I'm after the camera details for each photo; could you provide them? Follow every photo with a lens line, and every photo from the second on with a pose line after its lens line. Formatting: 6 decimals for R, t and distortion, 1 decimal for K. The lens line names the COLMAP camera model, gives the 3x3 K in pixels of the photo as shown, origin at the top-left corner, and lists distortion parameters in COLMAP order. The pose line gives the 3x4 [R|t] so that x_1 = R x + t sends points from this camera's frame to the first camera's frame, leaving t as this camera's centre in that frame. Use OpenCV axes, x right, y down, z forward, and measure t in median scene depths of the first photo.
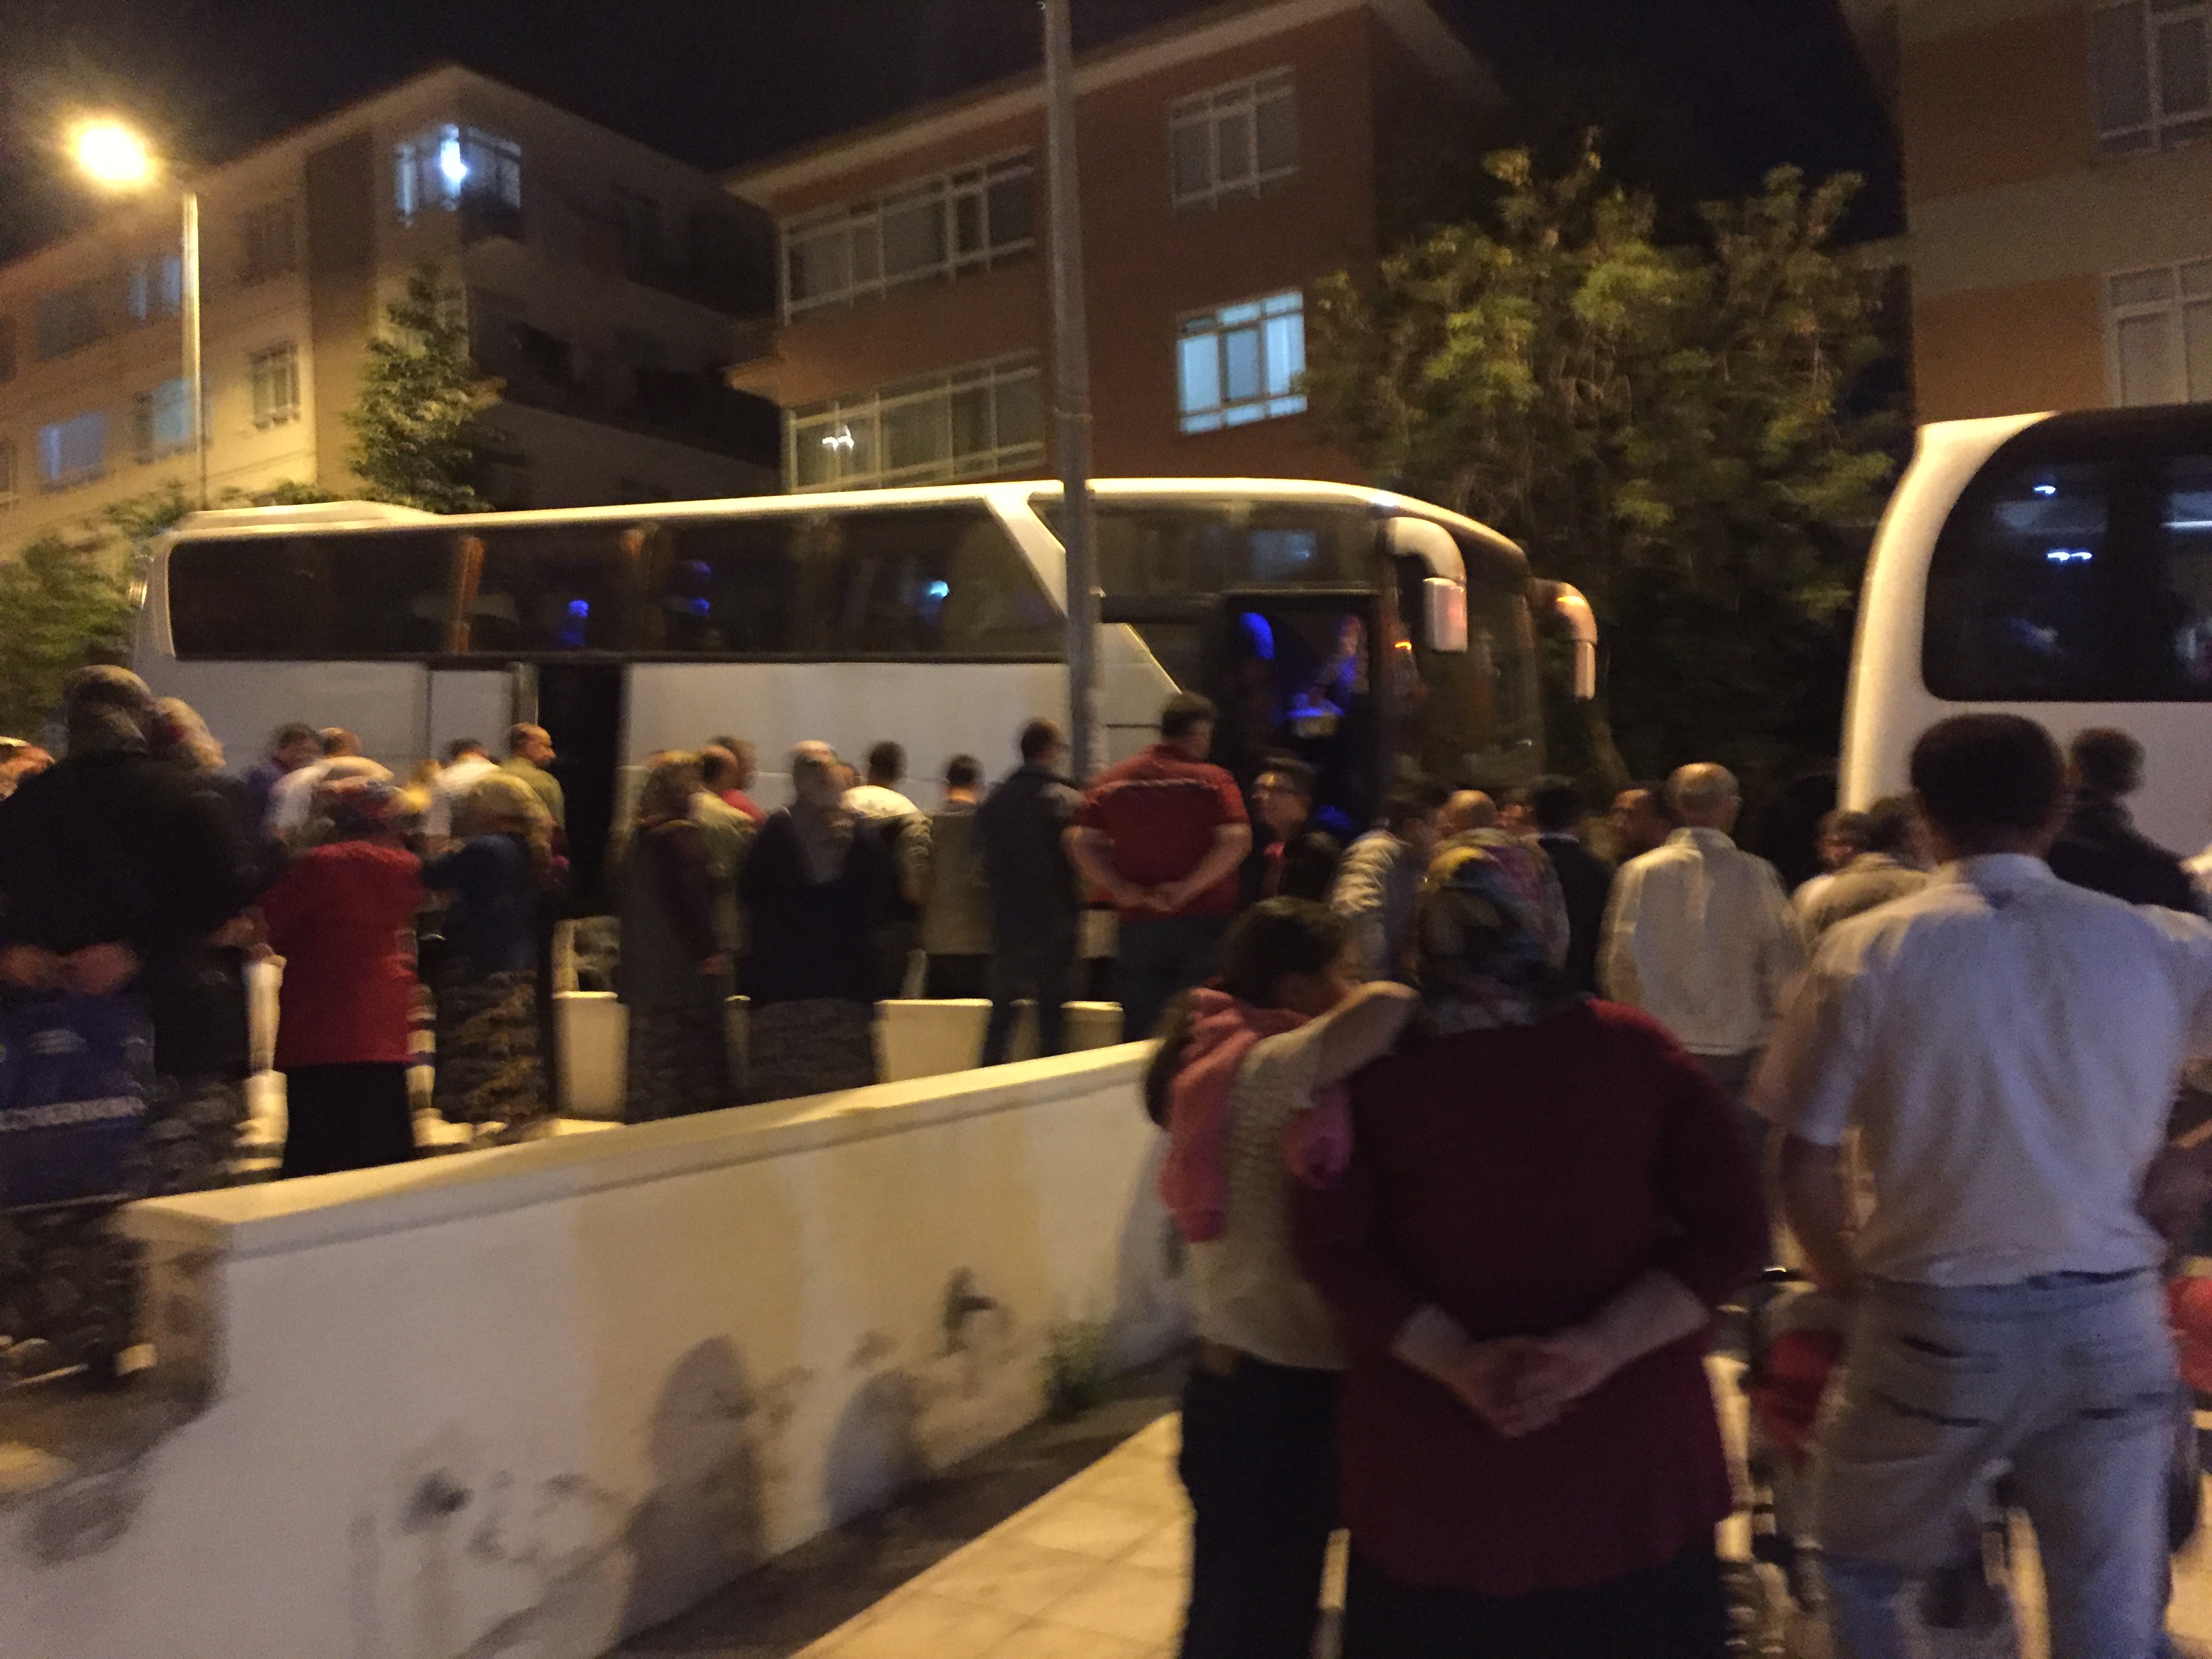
lens RADIAL K [[1875.6, 0, 1106.6], [0, 1875.6, 838.1], [0, 0, 1]] dist [0.068654, -0.085213]
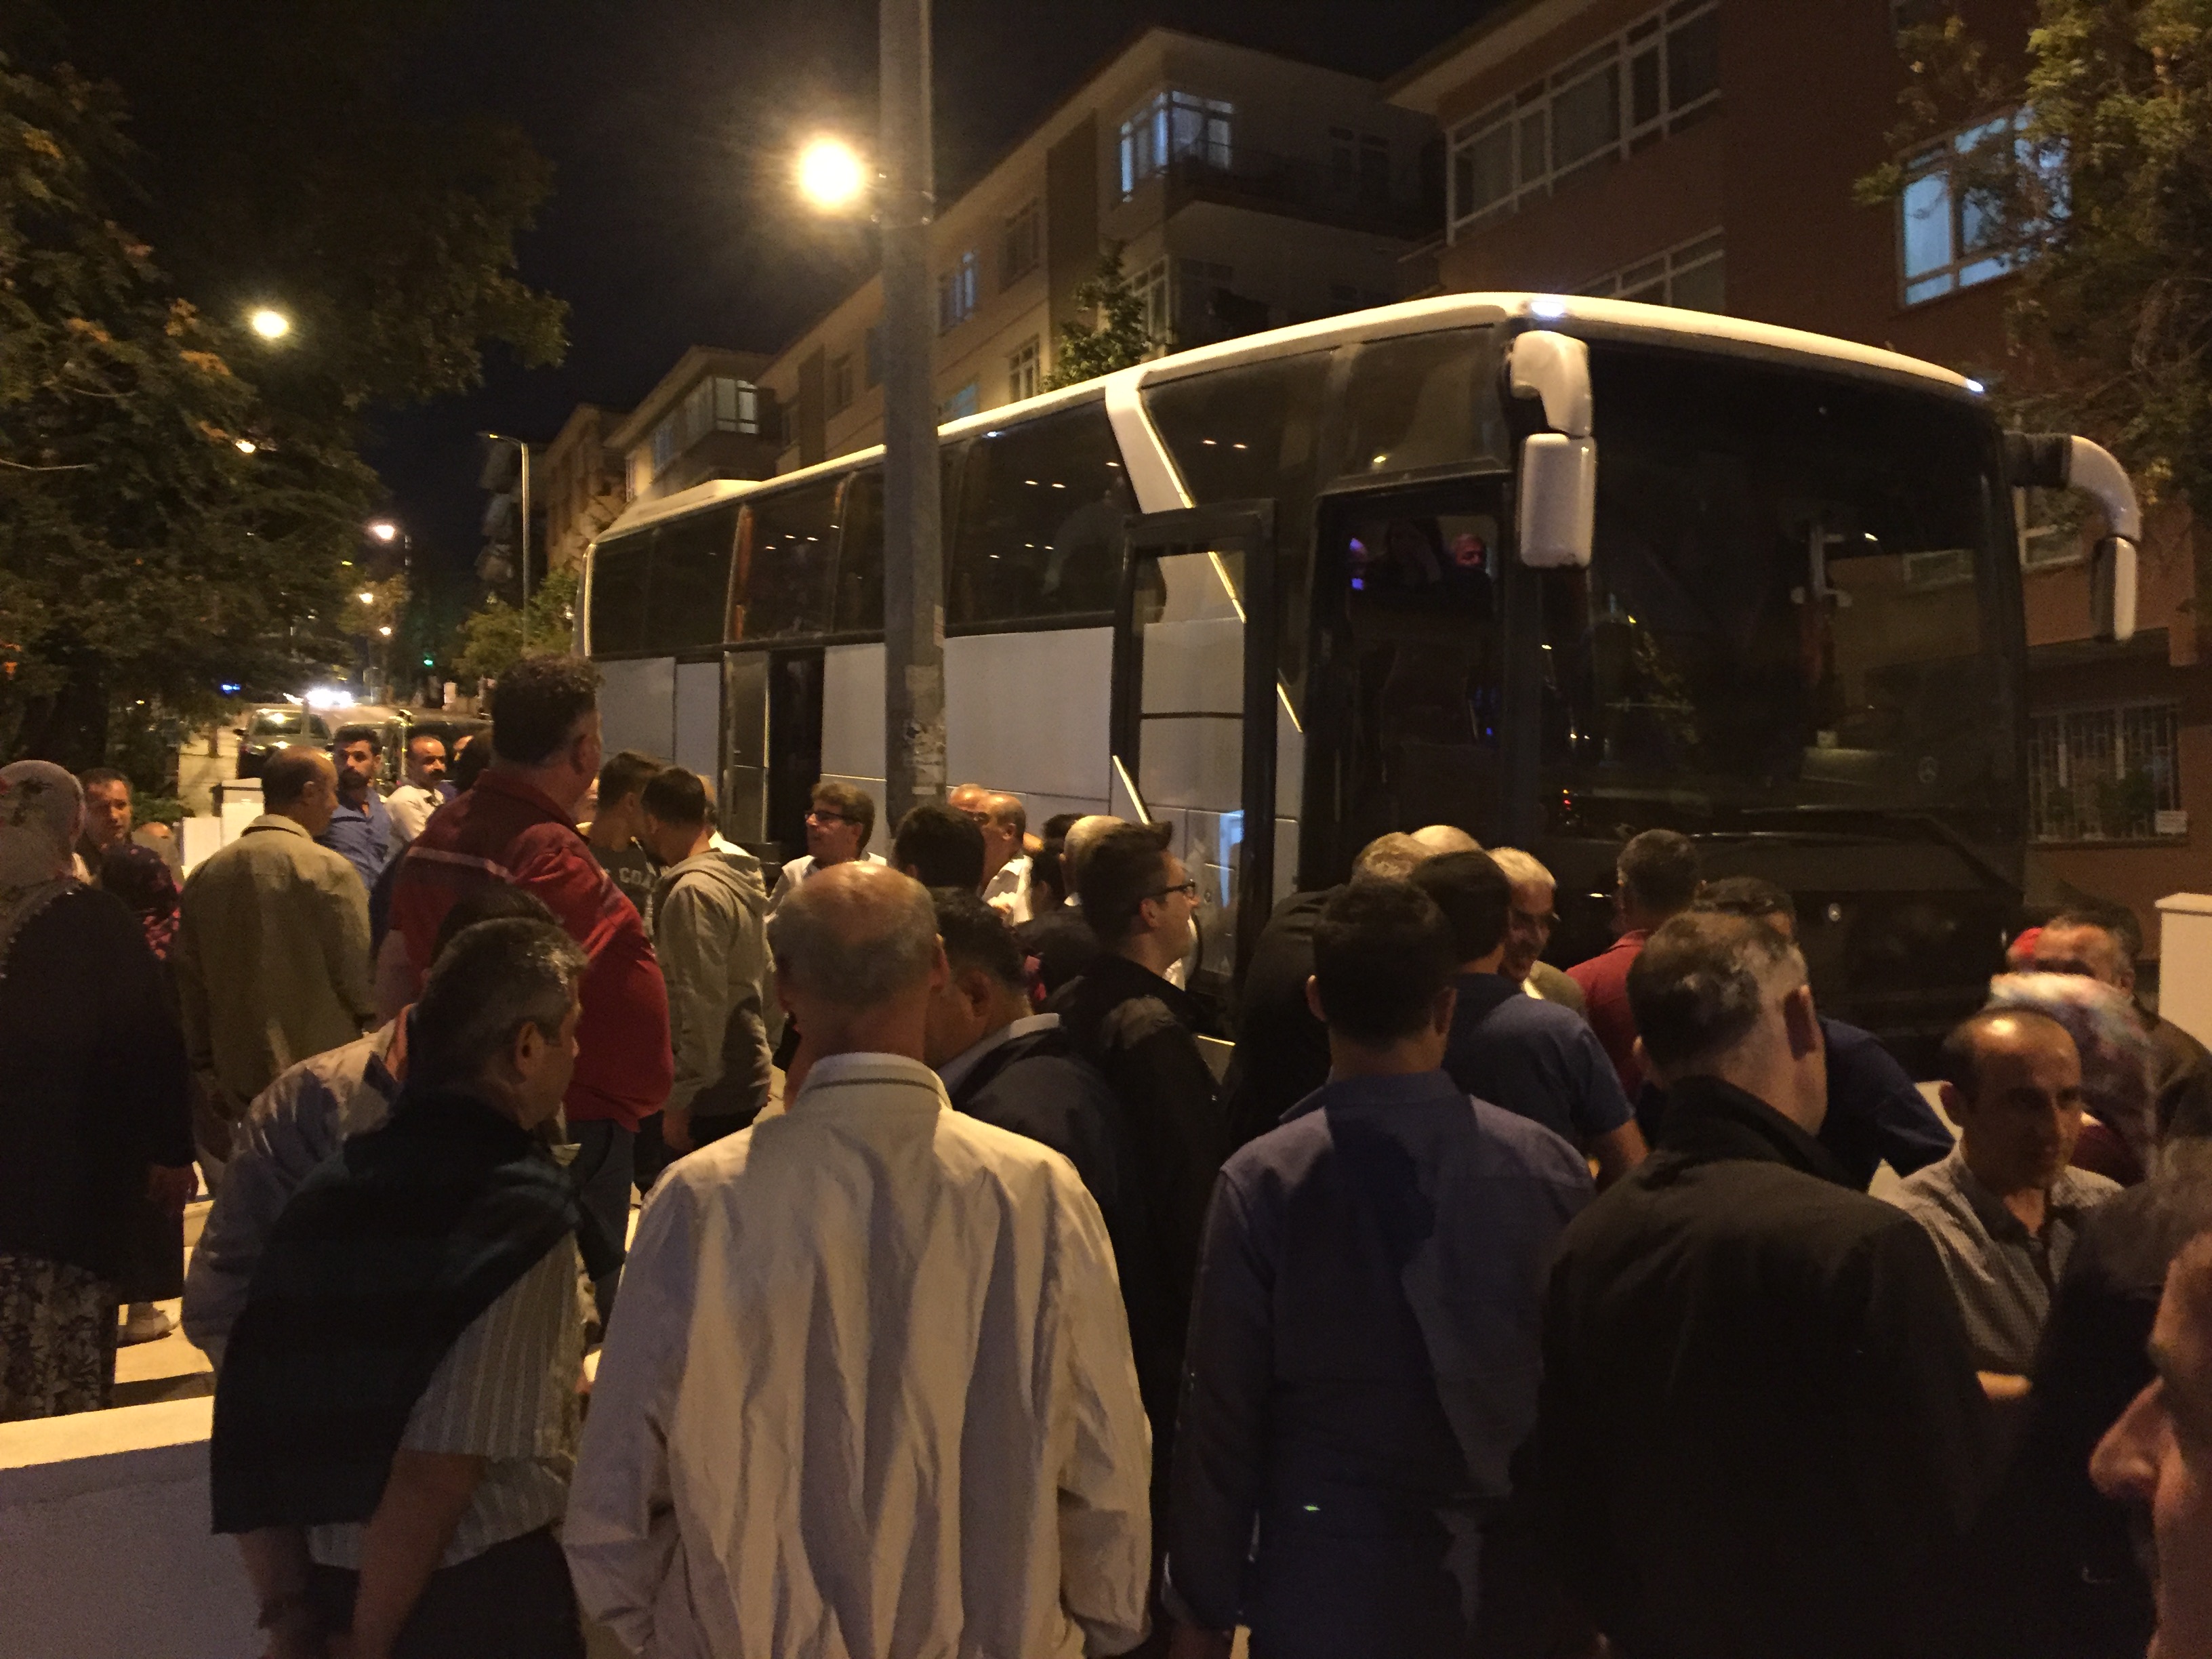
lens RADIAL K [[1875.6, 0, 1103.0], [0, 1875.6, 848.1], [0, 0, 1]] dist [0.068654, -0.085213]
pose [[0.884256, 0.011000, -0.466874, 0.292877], [-0.002281, 0.999812, 0.019237, -0.027207], [0.466998, -0.015946, 0.884115, 0.426718]]
